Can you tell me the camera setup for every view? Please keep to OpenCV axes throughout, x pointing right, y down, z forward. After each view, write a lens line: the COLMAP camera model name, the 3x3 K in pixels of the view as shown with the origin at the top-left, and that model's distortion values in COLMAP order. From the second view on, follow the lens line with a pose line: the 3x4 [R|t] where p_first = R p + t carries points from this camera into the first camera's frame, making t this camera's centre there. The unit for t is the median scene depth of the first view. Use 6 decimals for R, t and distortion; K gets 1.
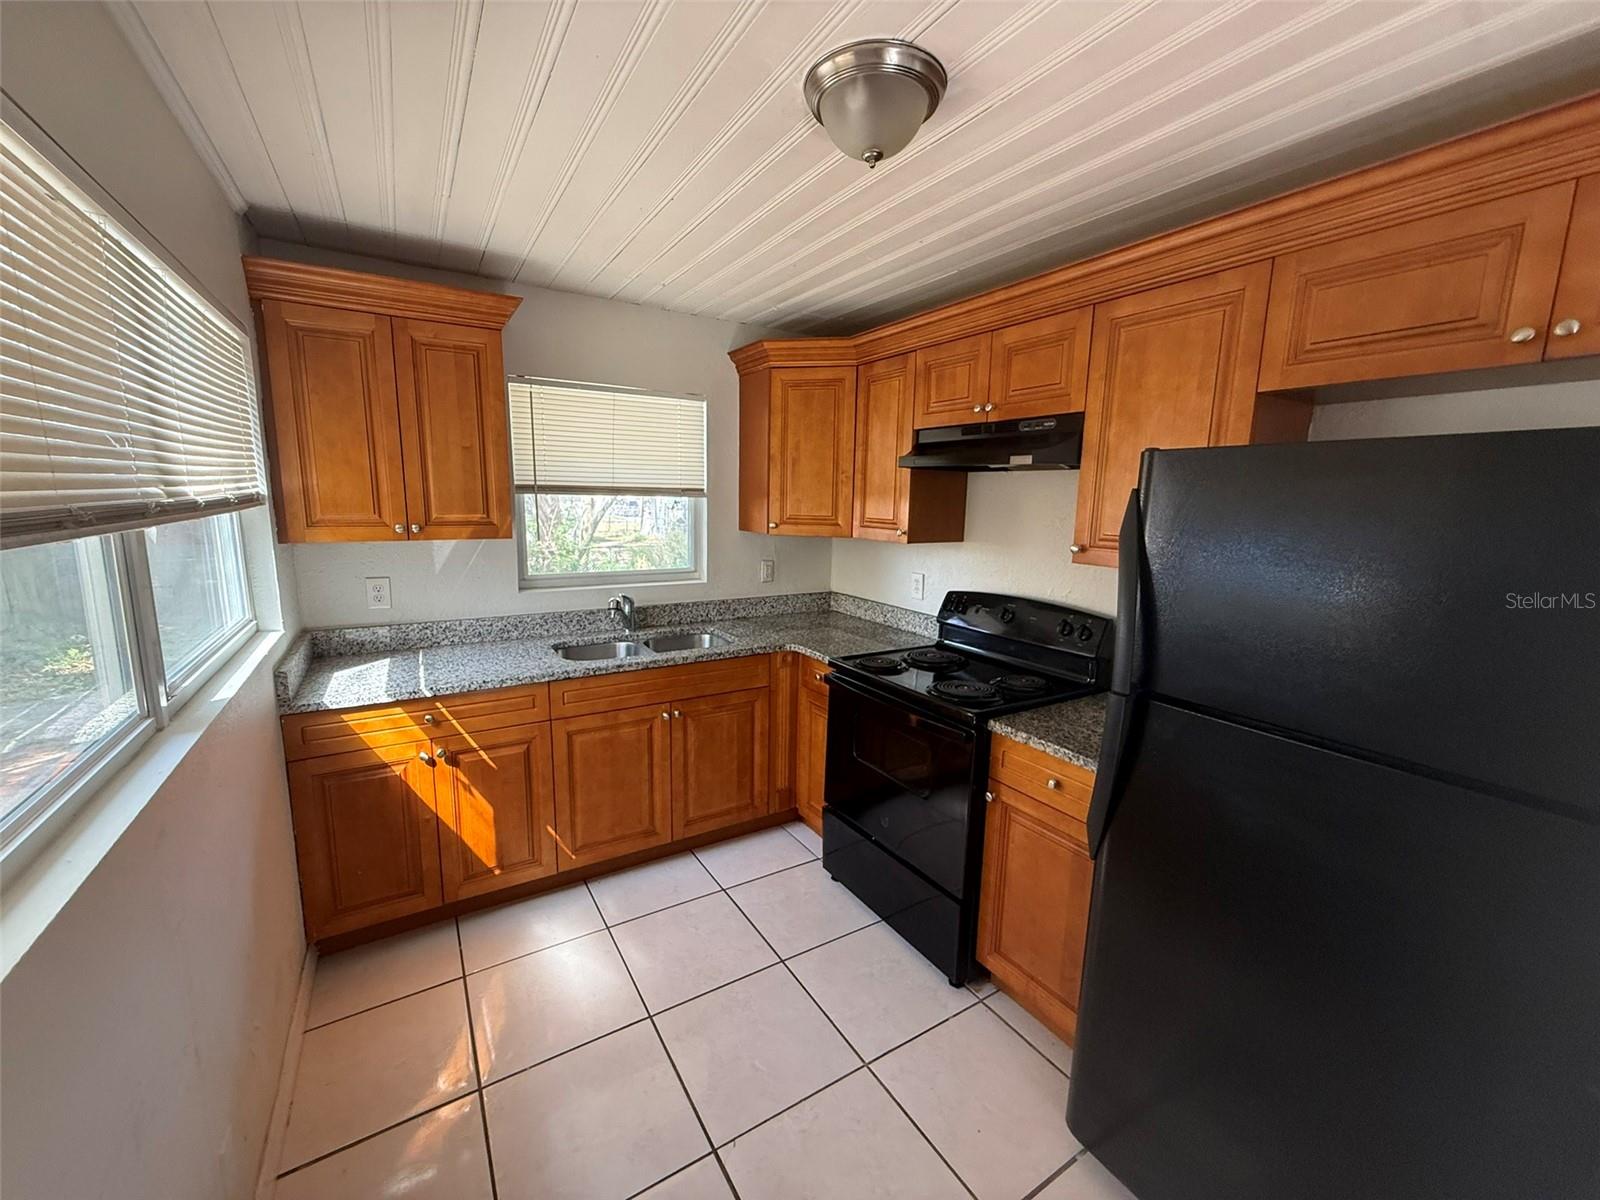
lens RADIAL K [[638.3, 0, 797.4], [0, 638.3, 598.9], [0, 0, 1]] dist [0.000983, 0.000414]
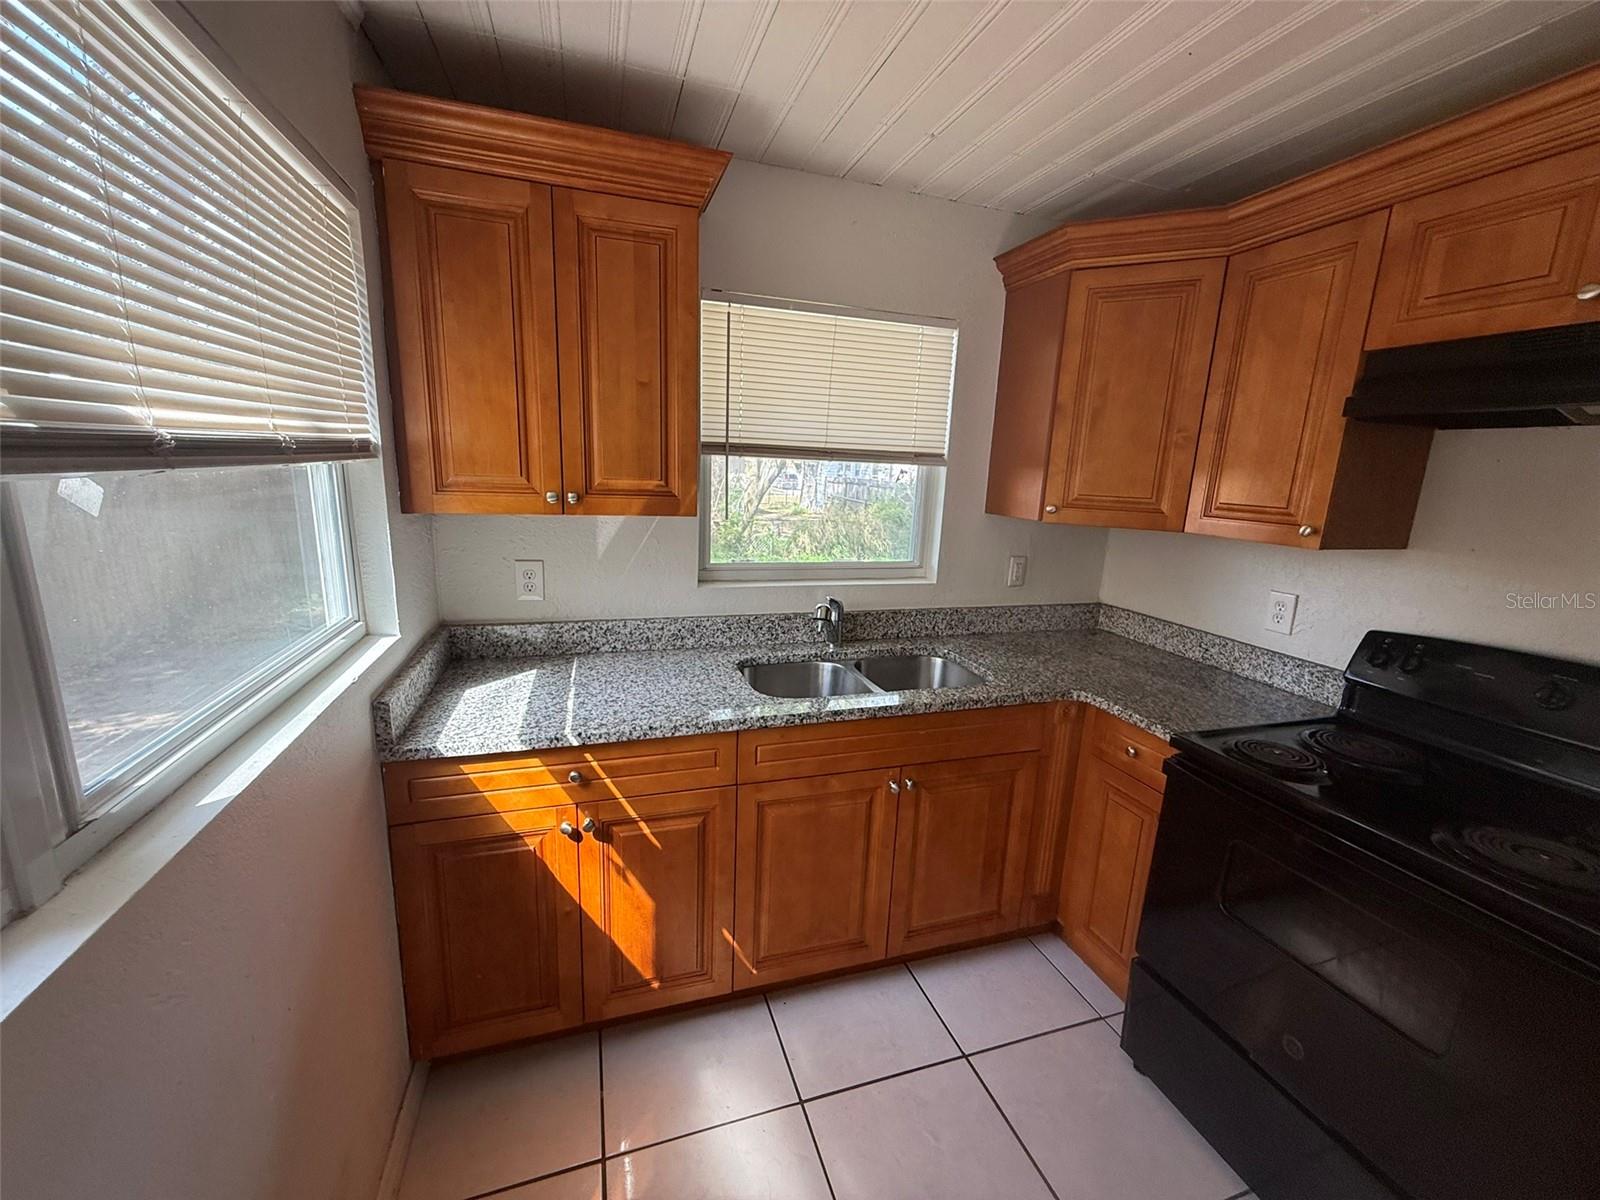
lens RADIAL K [[638.3, 0, 797.4], [0, 638.3, 598.9], [0, 0, 1]] dist [0.000983, 0.000414]
pose [[0.971673, 0.067902, -0.226365, -0.175584], [-0.059279, 0.997241, 0.044683, -0.042385], [0.228774, -0.029999, 0.973017, 0.341861]]
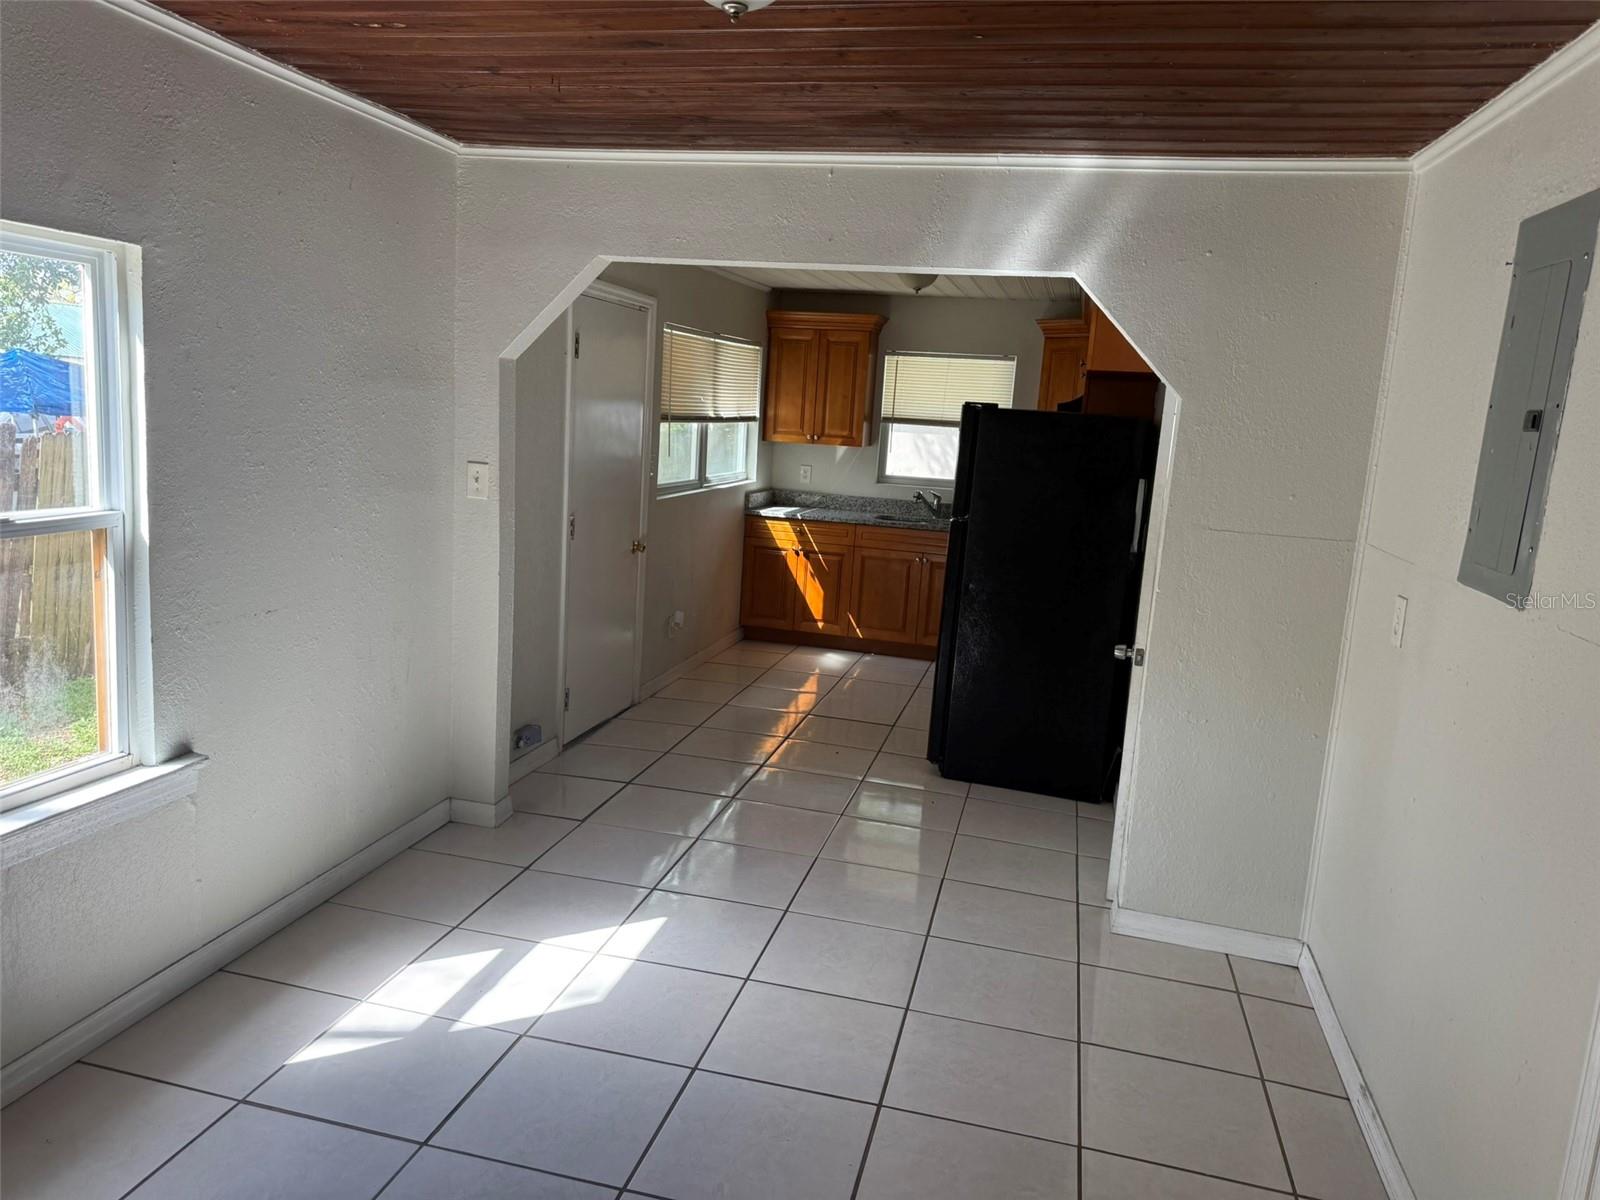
lens RADIAL K [[1103.8, 0, 816.3], [0, 1103.8, 600.5], [0, 0, 1]] dist [0.091036, -0.117920]
pose [[0.707392, 0.144984, -0.691792, 1.677820], [-0.163552, 0.985750, 0.039350, 0.228516], [0.687639, 0.085308, 0.721024, -1.282916]]
